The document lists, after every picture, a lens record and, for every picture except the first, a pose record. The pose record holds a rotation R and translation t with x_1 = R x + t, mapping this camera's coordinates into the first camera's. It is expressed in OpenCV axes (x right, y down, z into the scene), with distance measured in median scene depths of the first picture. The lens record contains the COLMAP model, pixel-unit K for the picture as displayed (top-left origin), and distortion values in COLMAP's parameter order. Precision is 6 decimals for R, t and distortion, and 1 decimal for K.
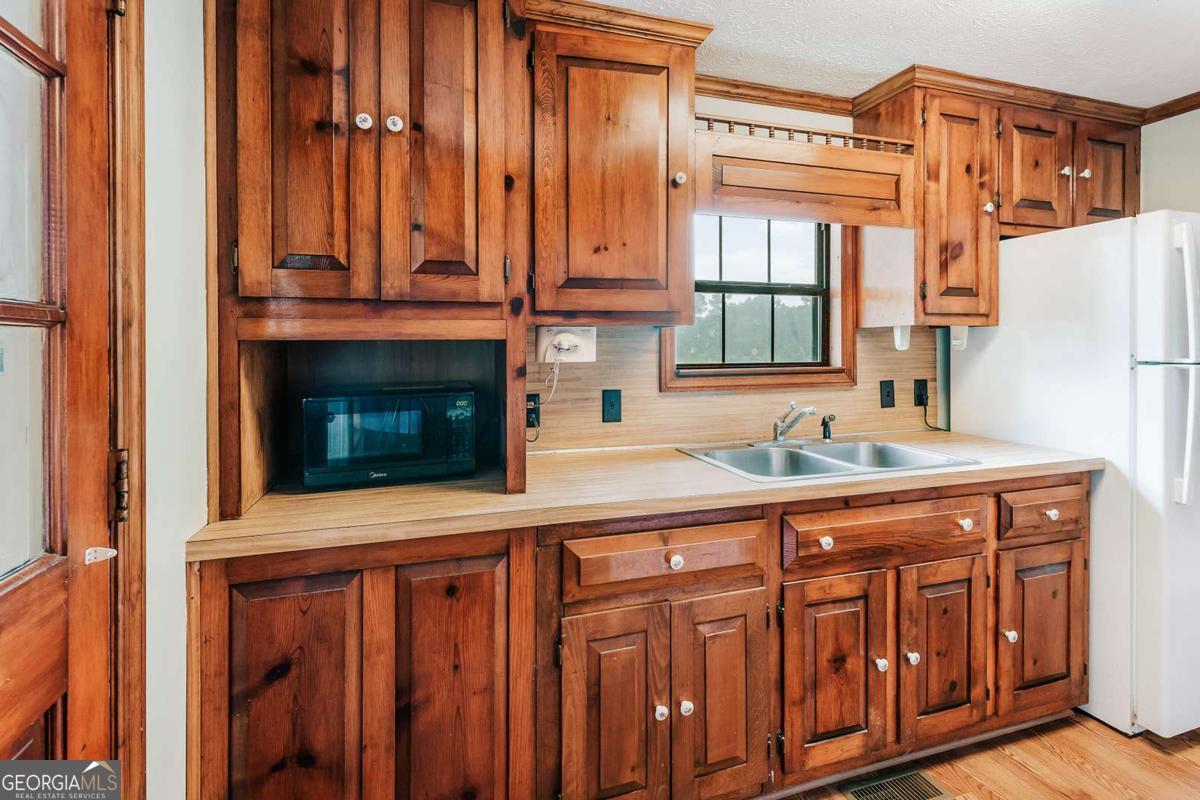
lens RADIAL K [[555.5, 0, 610.2], [0, 555.5, 340.9], [0, 0, 1]] dist [0.002194, -0.000183]
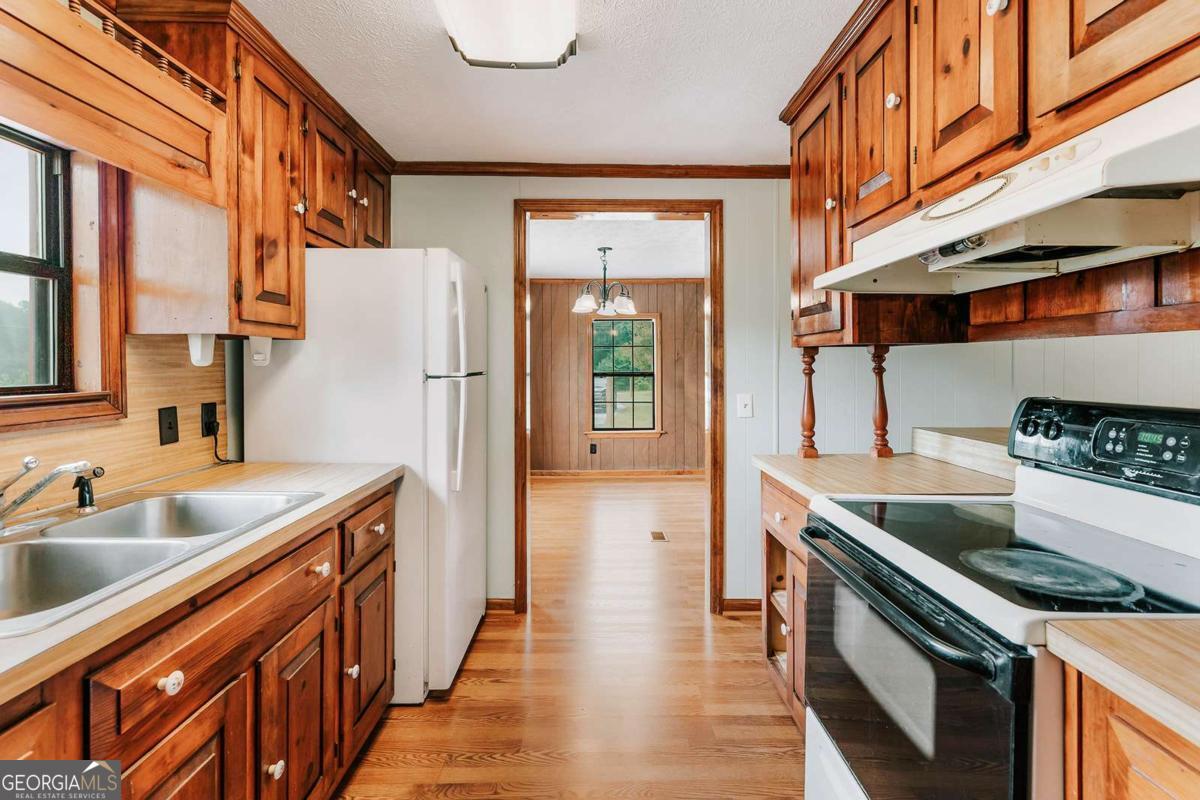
lens RADIAL K [[555.5, 0, 599.8], [0, 555.5, 368.3], [0, 0, 1]] dist [0.002194, -0.000183]
pose [[0.307171, -0.003571, 0.951647, -0.031740], [-0.016589, 0.999821, 0.009106, 0.004074], [-0.951510, -0.018584, 0.307057, 0.264974]]
